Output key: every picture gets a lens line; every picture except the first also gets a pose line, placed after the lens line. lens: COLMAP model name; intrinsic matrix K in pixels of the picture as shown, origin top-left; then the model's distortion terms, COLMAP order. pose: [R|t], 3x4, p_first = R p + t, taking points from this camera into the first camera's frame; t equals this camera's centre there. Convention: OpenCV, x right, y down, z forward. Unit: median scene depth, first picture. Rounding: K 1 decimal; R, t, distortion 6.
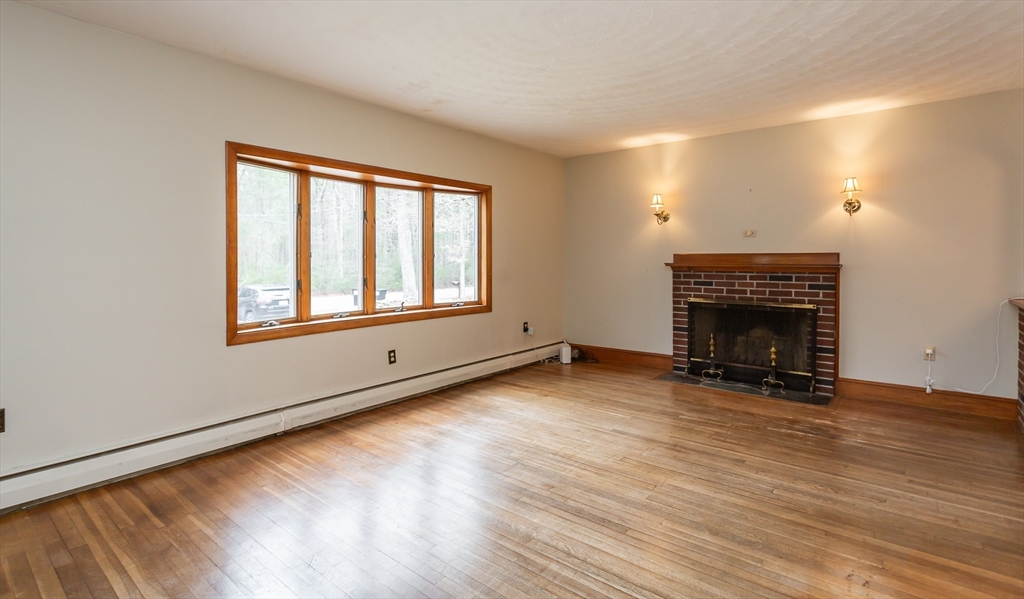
lens RADIAL K [[479.4, 0, 507.8], [0, 479.4, 264.0], [0, 0, 1]] dist [-0.011502, -0.000032]
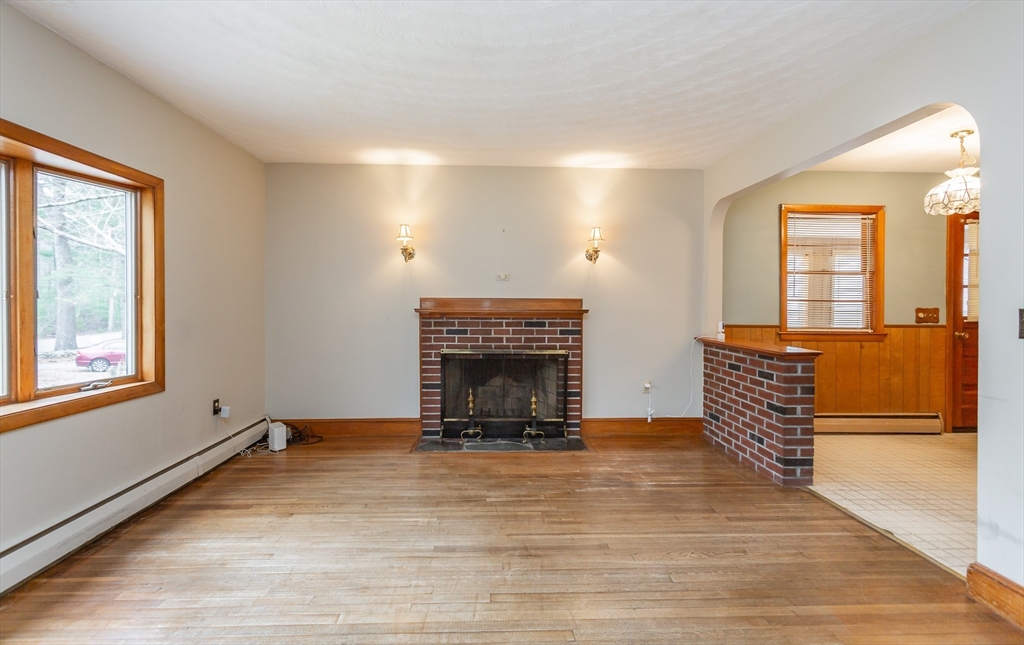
lens RADIAL K [[486.8, 0, 504.1], [0, 486.8, 308.7], [0, 0, 1]] dist [-0.003430, 0.002787]
pose [[0.752458, -0.001627, 0.658638, -0.131638], [0.001902, 0.999998, 0.000297, -0.002373], [-0.658638, 0.001029, 0.752460, 0.306997]]
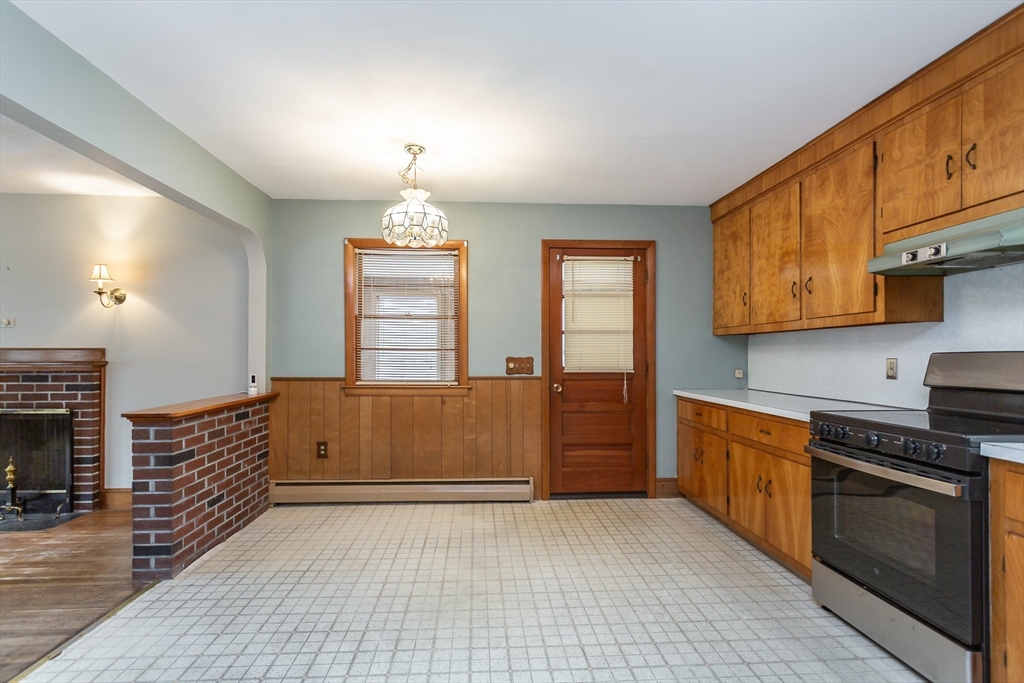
lens RADIAL K [[487.0, 0, 509.7], [0, 487.0, 355.3], [0, 0, 1]] dist [0.000601, 0.003003]
pose [[0.737264, 0.000259, 0.675605, 0.624885], [0.006252, 0.999954, -0.007206, 0.001008], [-0.675576, 0.009537, 0.737229, -0.176058]]
